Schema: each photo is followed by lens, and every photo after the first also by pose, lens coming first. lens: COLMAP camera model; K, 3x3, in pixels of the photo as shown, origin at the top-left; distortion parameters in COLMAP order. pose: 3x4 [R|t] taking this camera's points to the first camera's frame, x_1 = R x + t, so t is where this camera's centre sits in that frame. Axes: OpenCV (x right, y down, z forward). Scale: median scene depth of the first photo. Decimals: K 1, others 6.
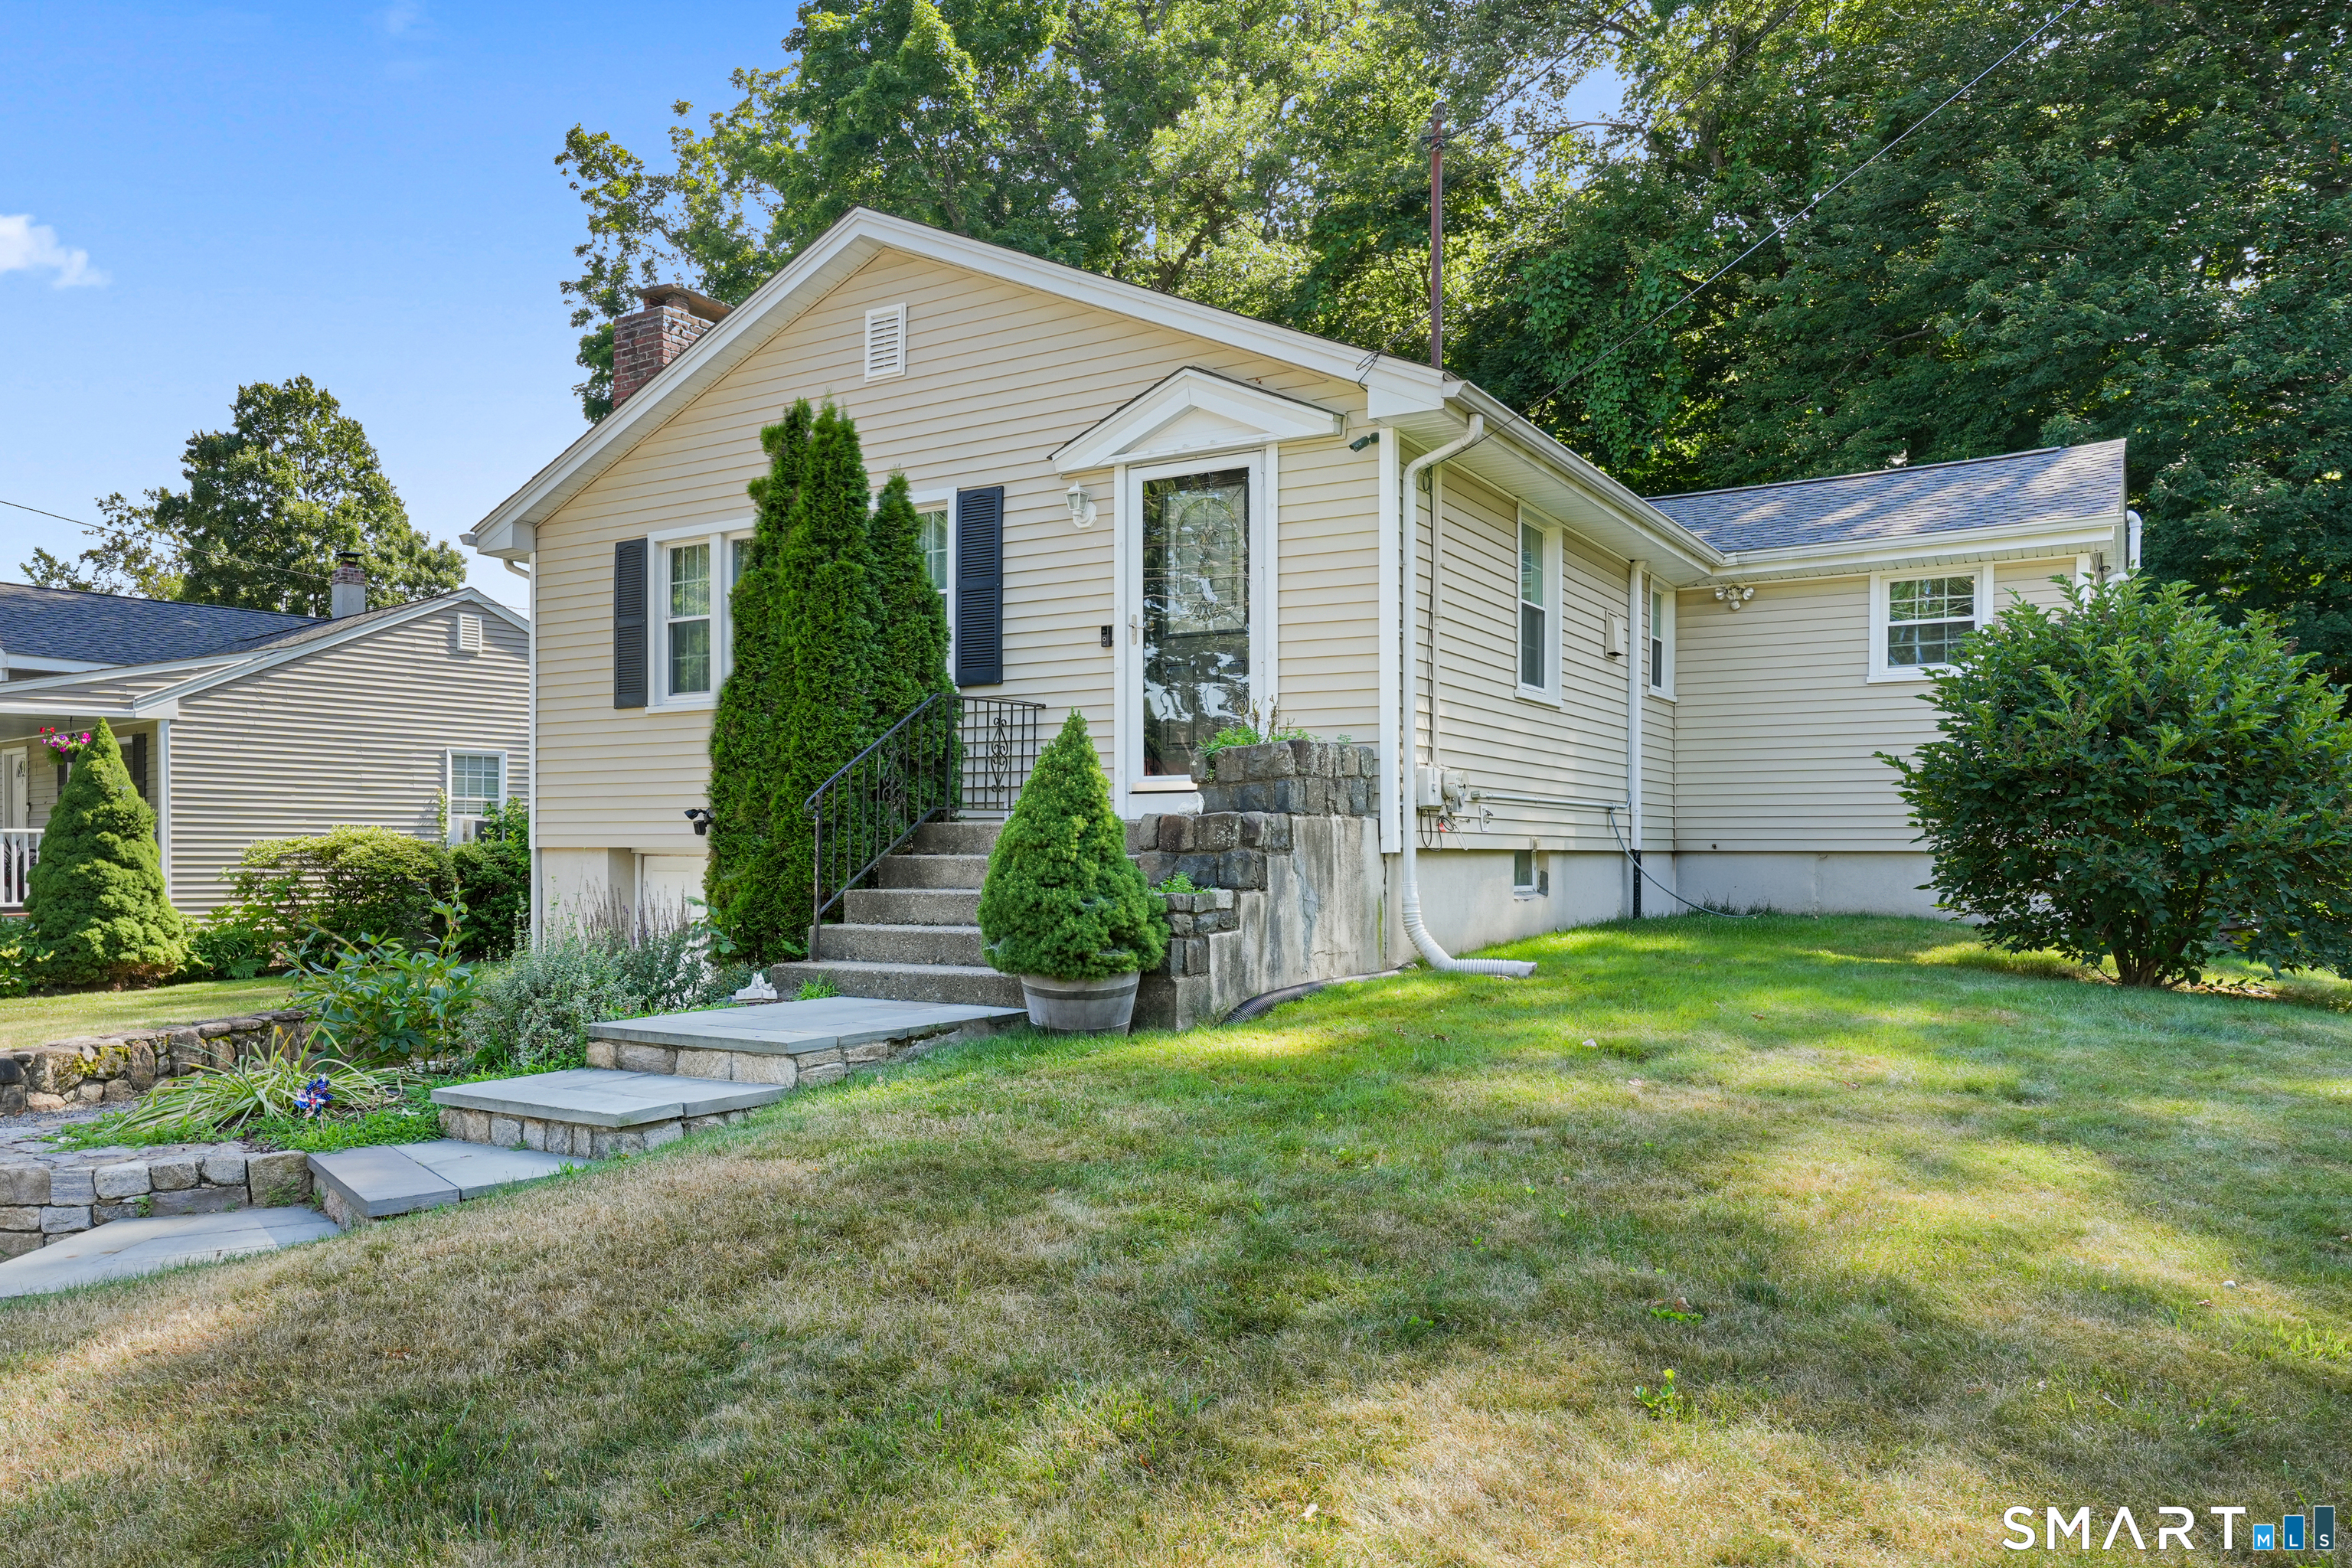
lens RADIAL K [[1679.1, 0, 1024.7], [0, 1679.1, 854.6], [0, 0, 1]] dist [-0.037598, 0.001397]
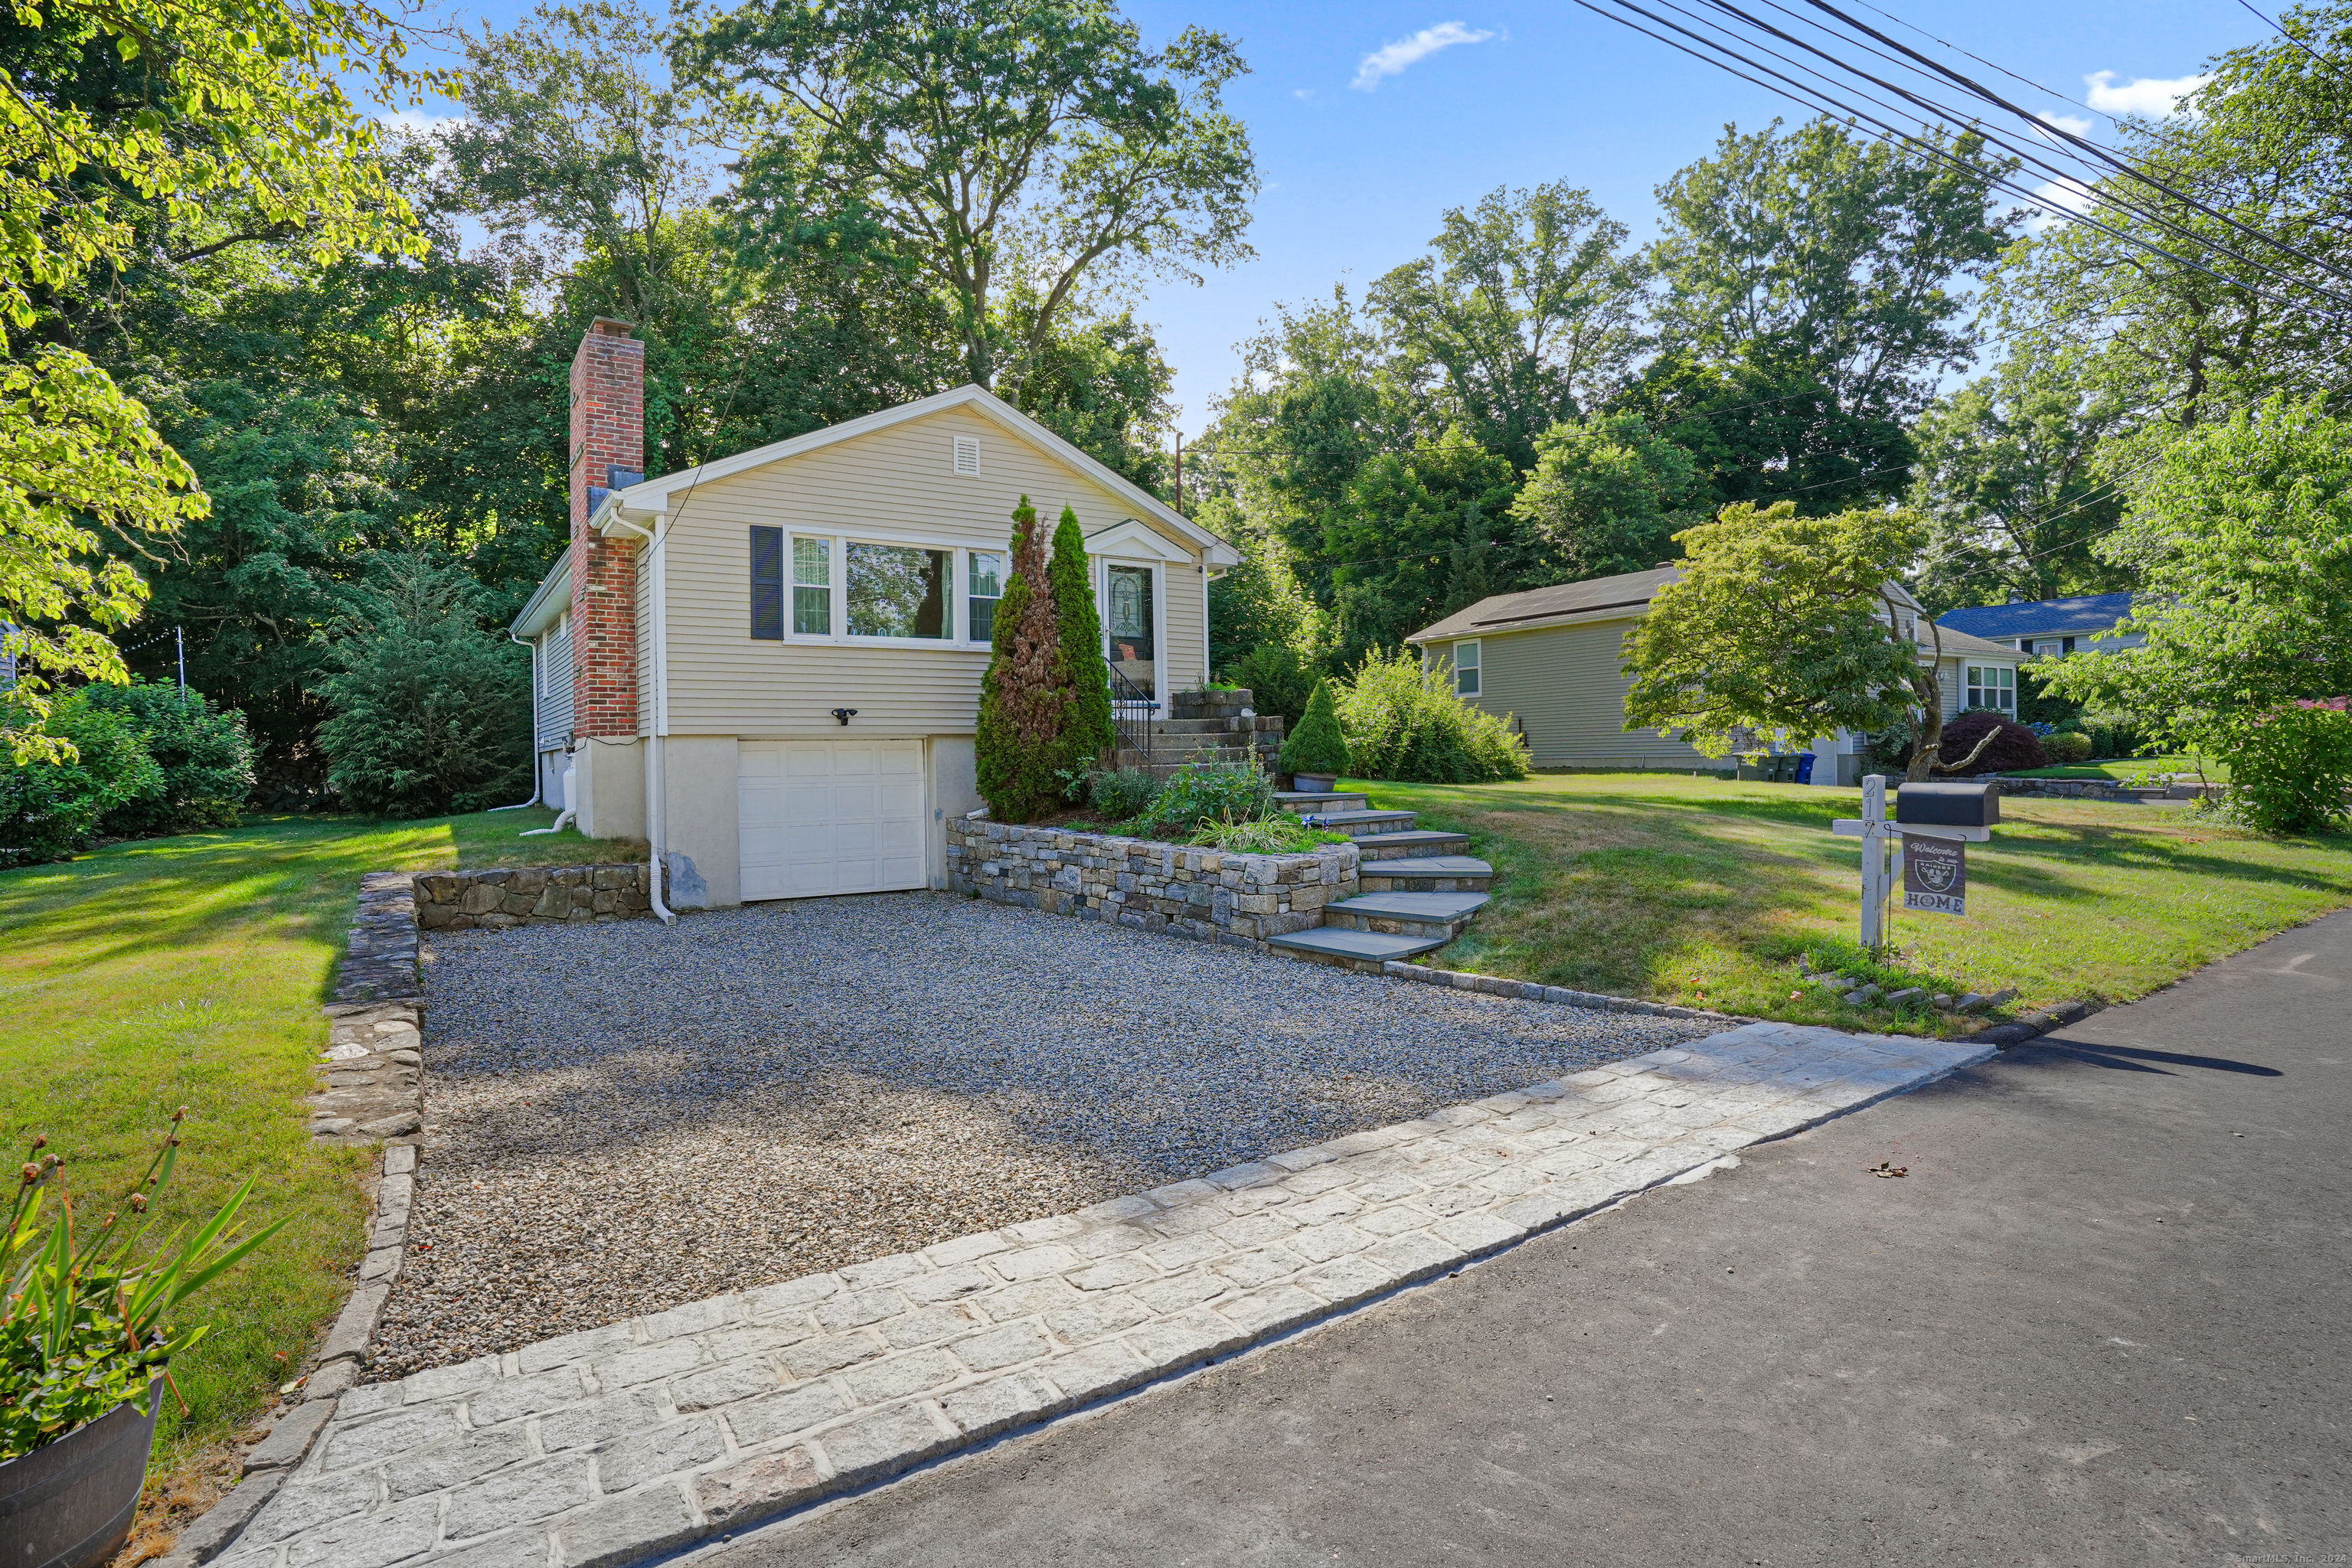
lens RADIAL K [[1168.9, 0, 1176.0], [0, 1168.9, 784.0], [0, 0, 1]] dist [-0.086170, 0.039946]
pose [[0.367881, -0.026831, 0.929486, -1.280446], [0.017060, 0.999610, 0.022103, 0.028610], [-0.929716, 0.007726, 0.368196, 0.355165]]
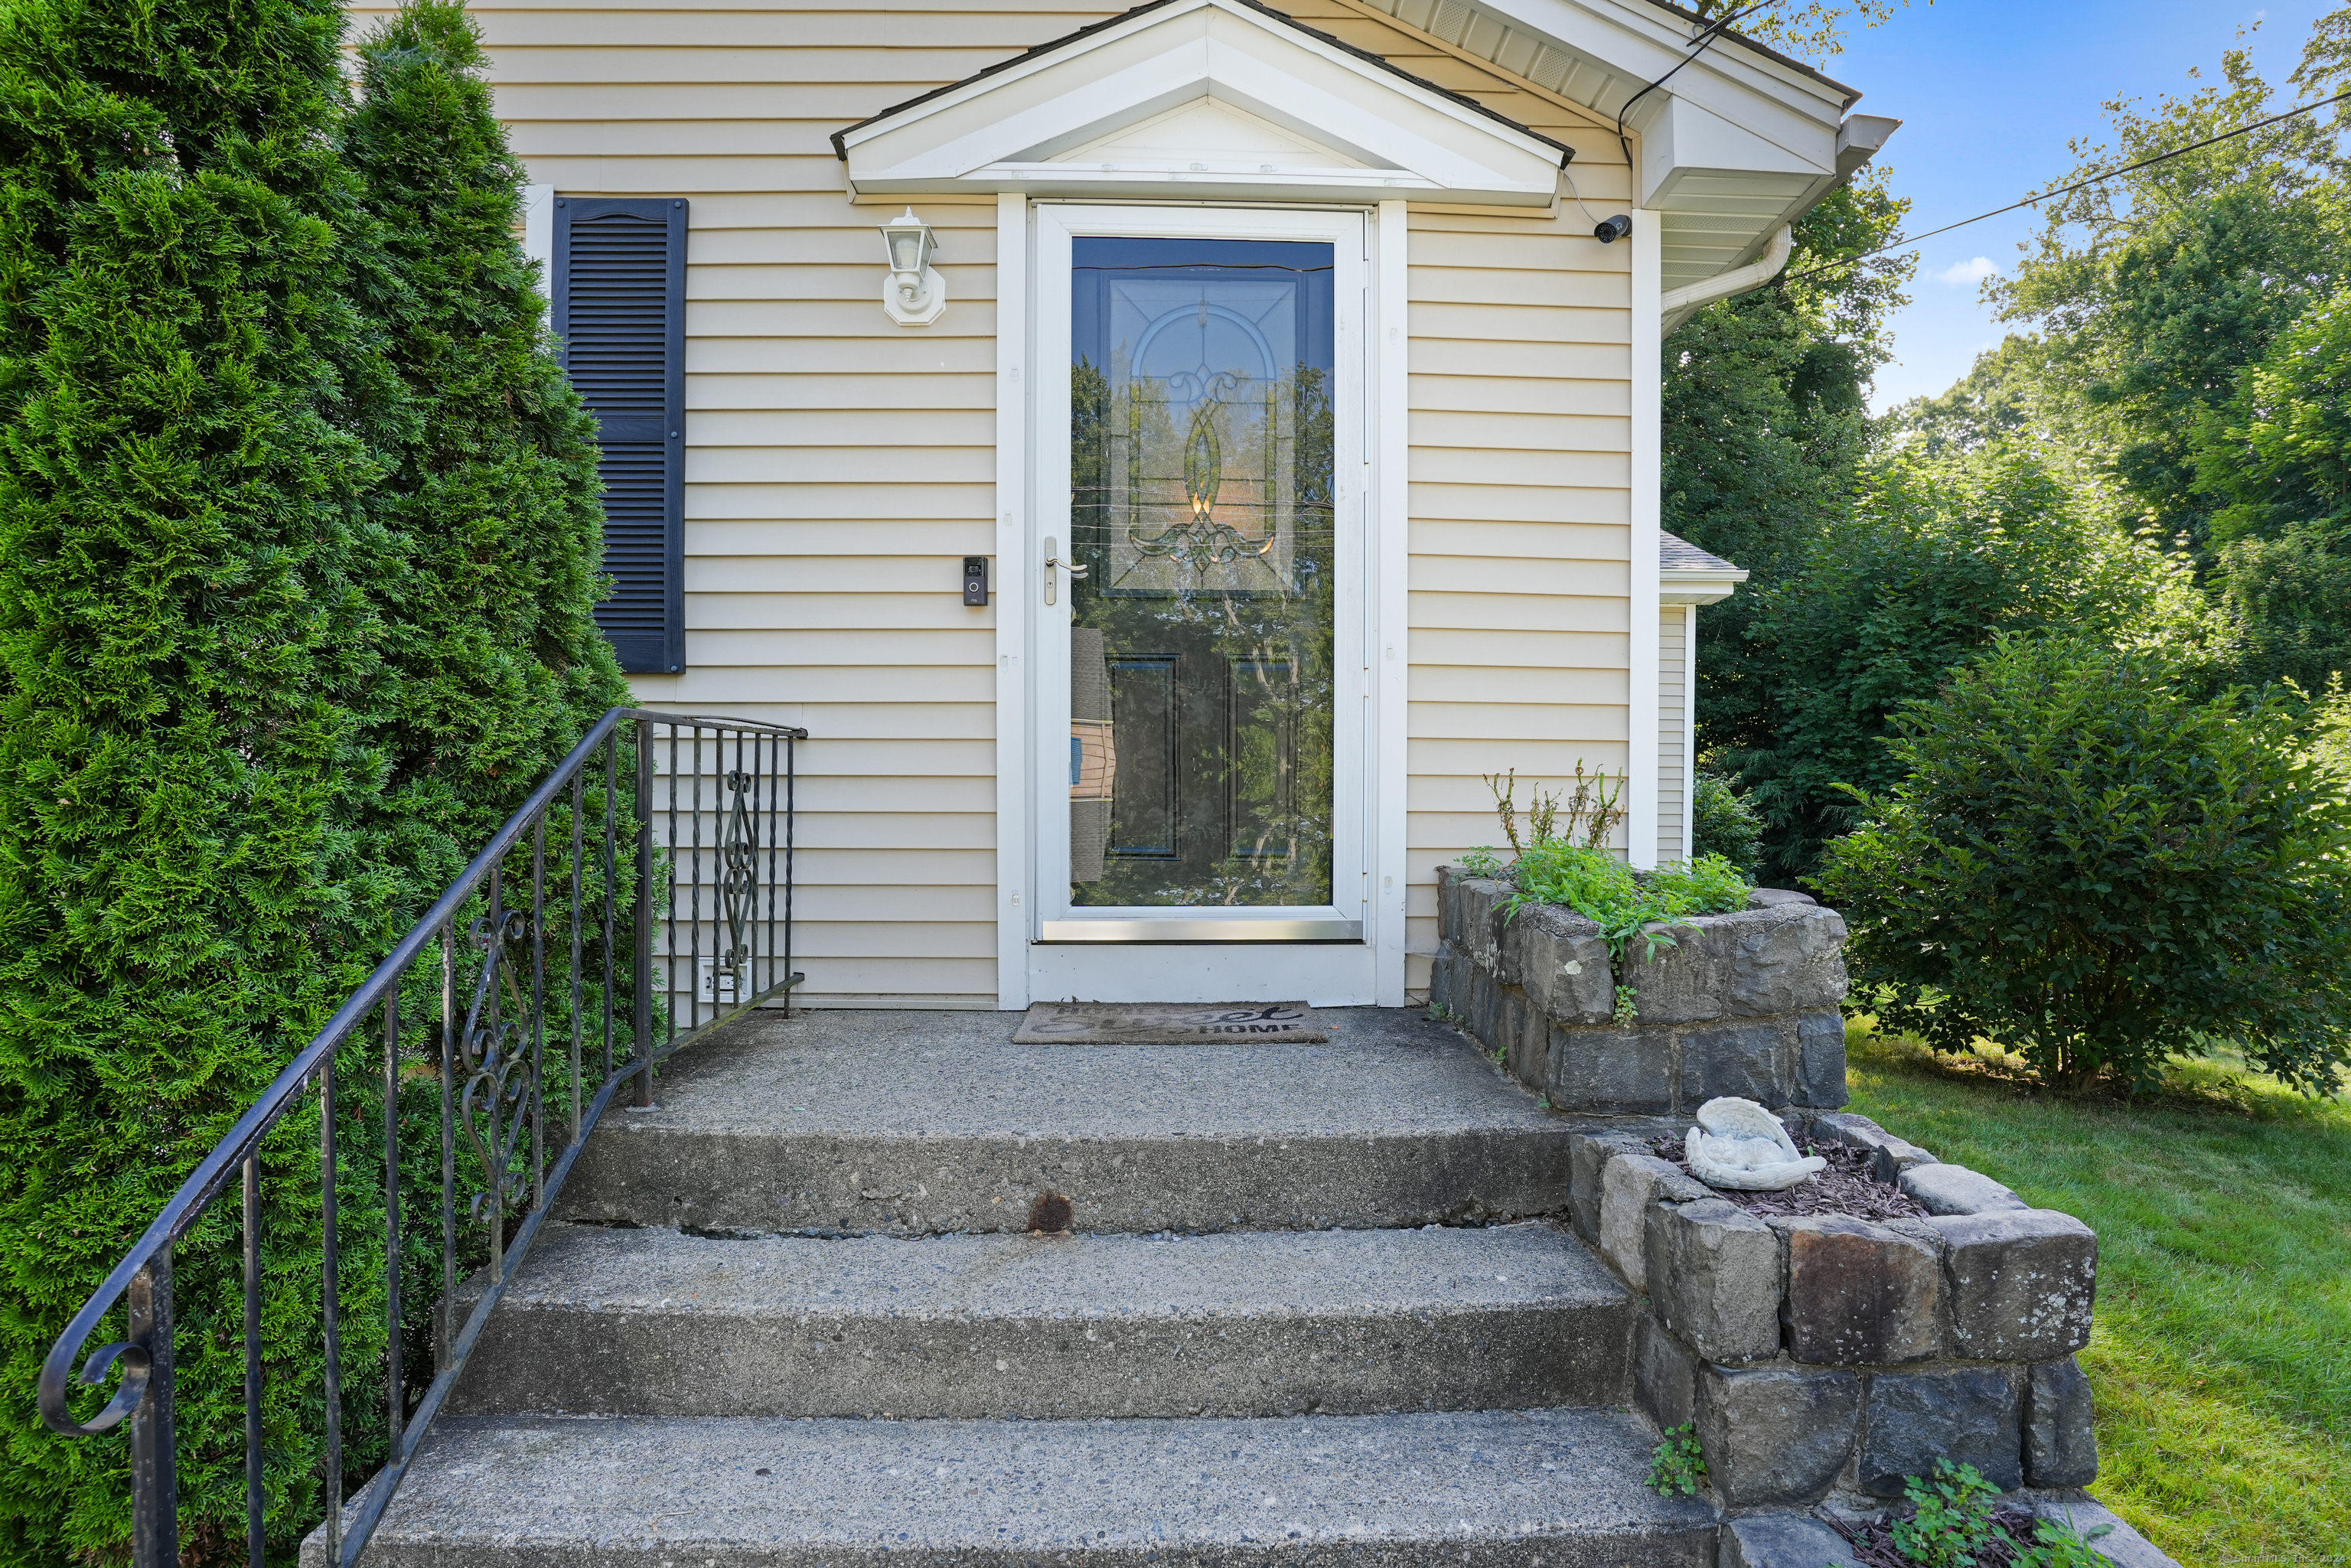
lens RADIAL K [[1200.0, 0, 1182.4], [0, 1200.0, 837.8], [0, 0, 1]] dist [-0.066180, 0.024870]
pose [[0.813386, -0.019746, 0.581389, -0.087867], [-0.003335, 0.999249, 0.038603, -0.075233], [-0.581715, -0.033338, 0.812709, 0.709407]]
